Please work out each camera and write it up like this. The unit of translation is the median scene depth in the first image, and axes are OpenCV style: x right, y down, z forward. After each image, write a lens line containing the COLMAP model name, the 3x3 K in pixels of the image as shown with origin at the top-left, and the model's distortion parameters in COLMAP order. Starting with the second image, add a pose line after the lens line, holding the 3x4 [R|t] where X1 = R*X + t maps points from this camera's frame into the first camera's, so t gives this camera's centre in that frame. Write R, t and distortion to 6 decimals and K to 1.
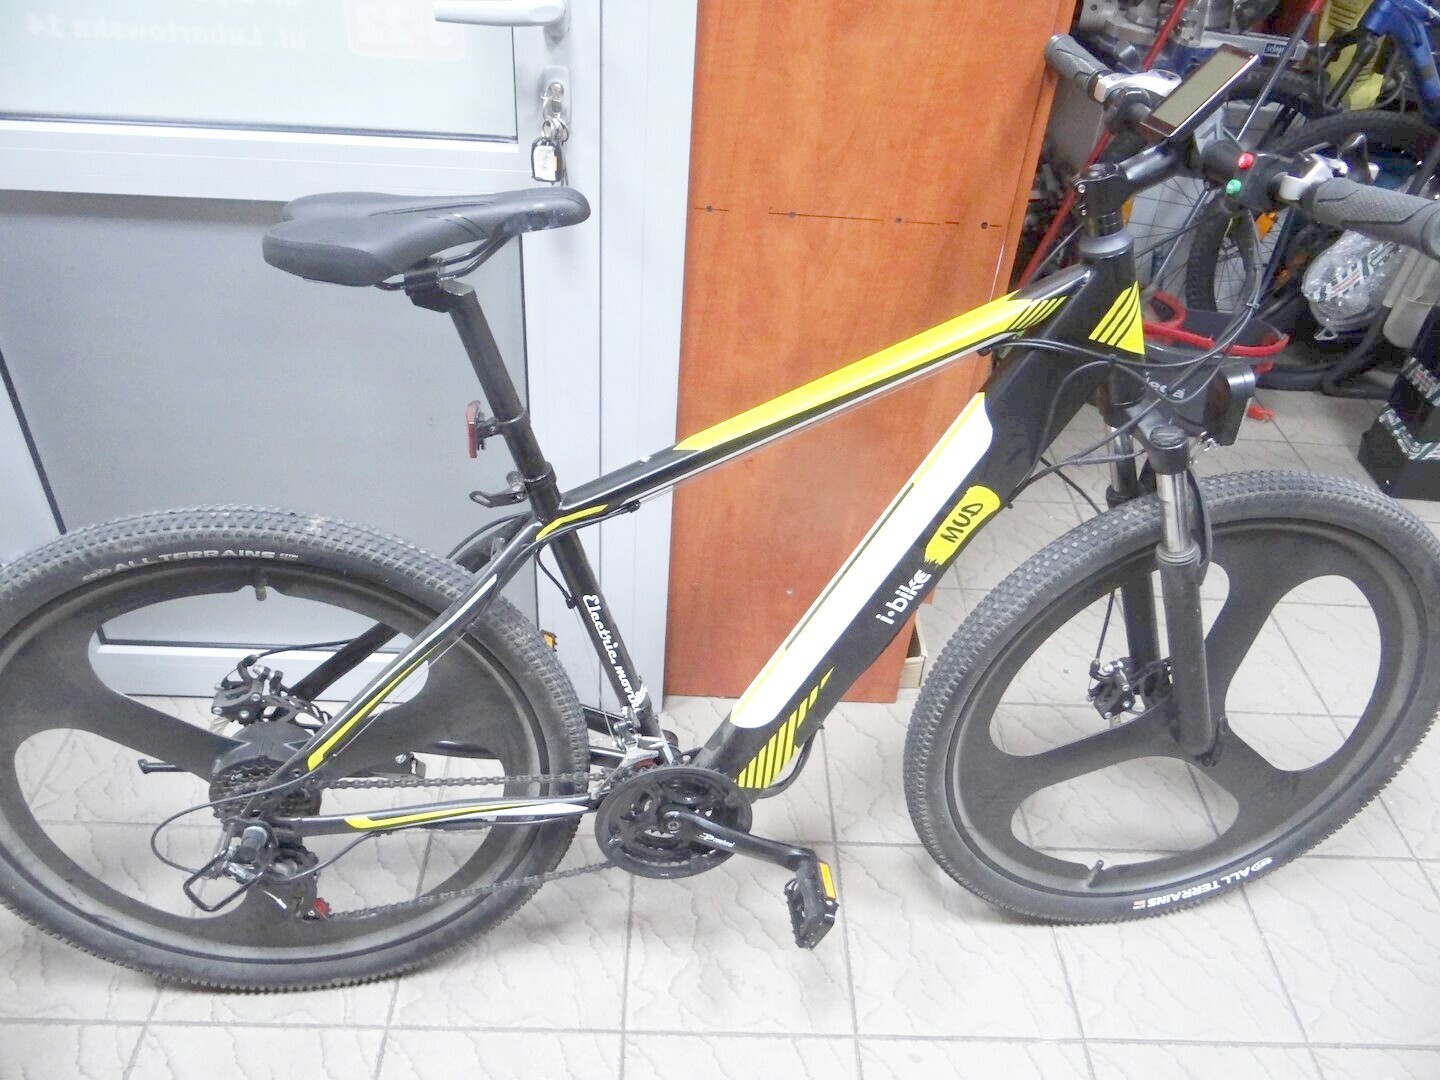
lens RADIAL K [[1126.5, 0, 714.6], [0, 1126.5, 534.5], [0, 0, 1]] dist [-0.006182, -0.006794]
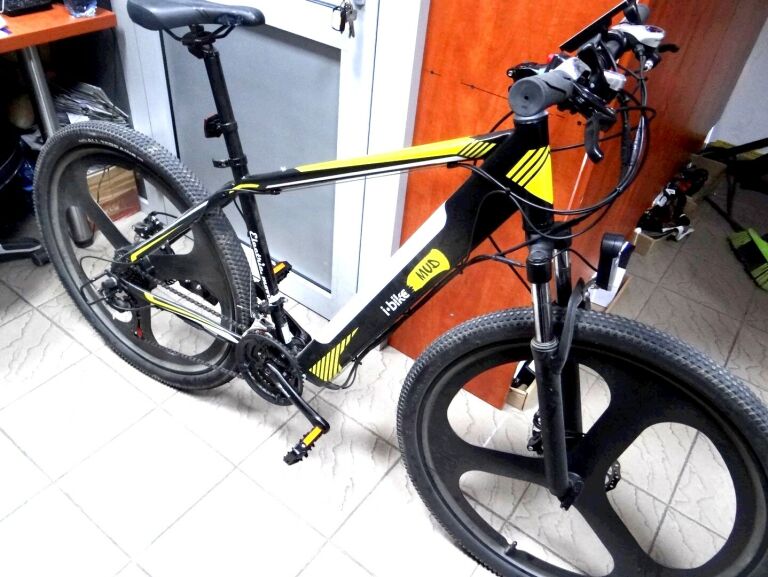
lens RADIAL K [[600.8, 0, 382.3], [0, 600.8, 286.4], [0, 0, 1]] dist [-0.006182, -0.006794]
pose [[0.798393, 0.388158, -0.460328, 0.520633], [-0.396039, 0.914372, 0.084126, -0.032069], [0.453565, 0.115142, 0.883754, 0.178347]]
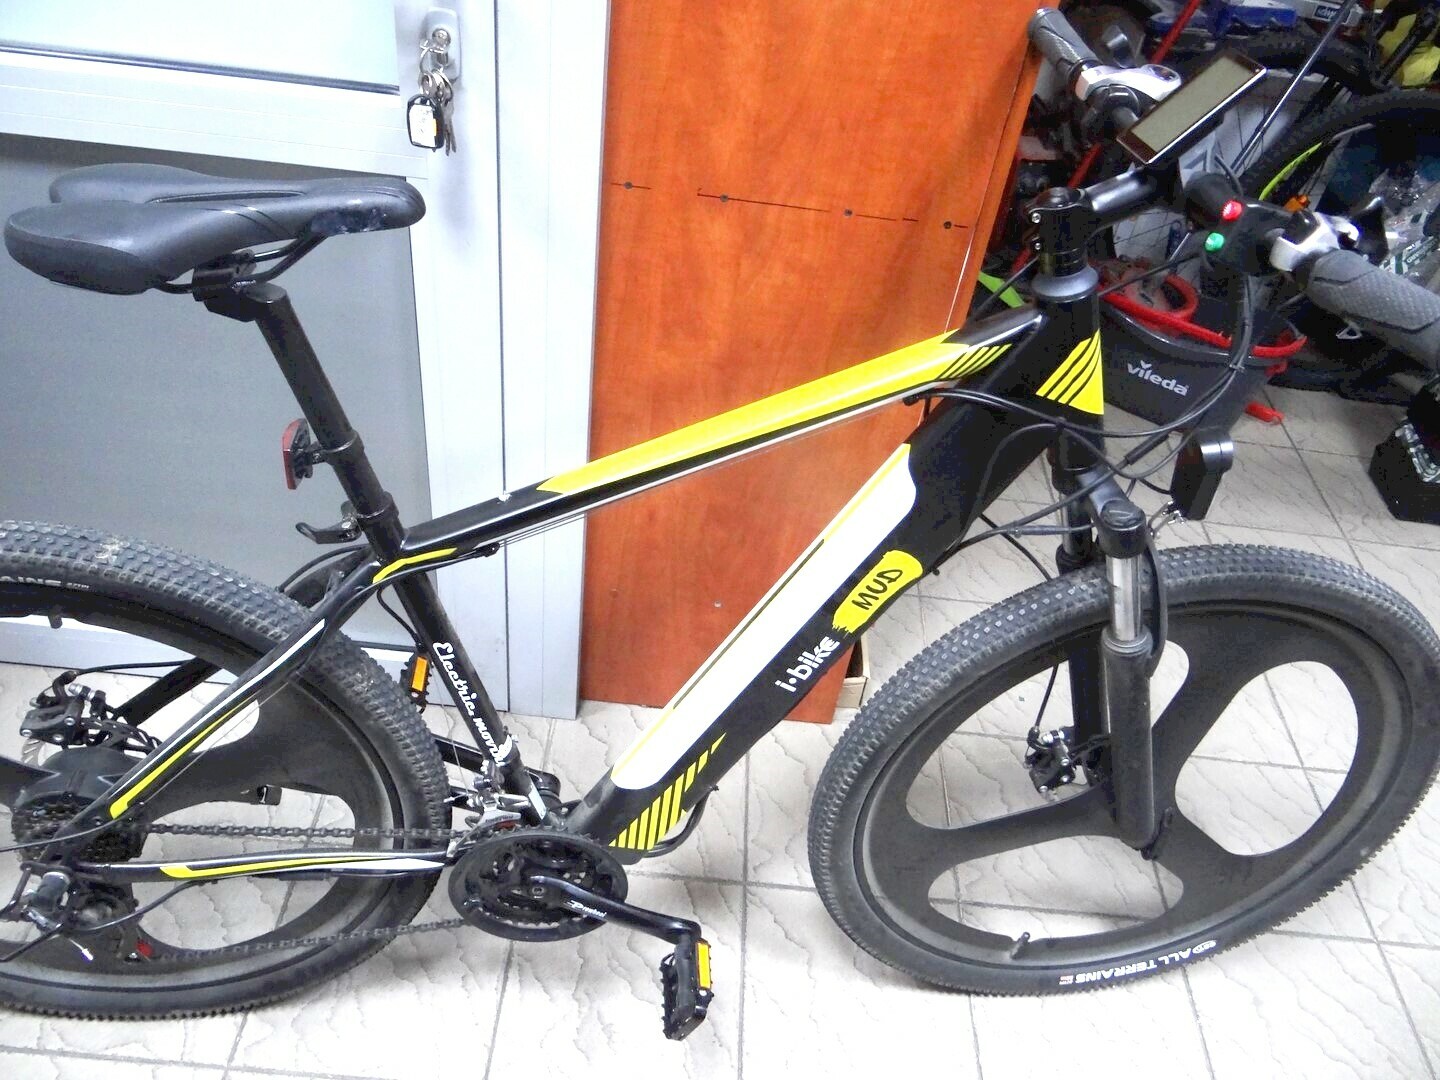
lens RADIAL K [[1126.5, 0, 715.2], [0, 1126.5, 532.6], [0, 0, 1]] dist [-0.006182, -0.006794]
pose [[0.997666, 0.067928, -0.007025, 0.089514], [-0.067267, 0.995244, 0.070453, -0.094755], [0.011777, -0.069816, 0.997490, 0.131448]]
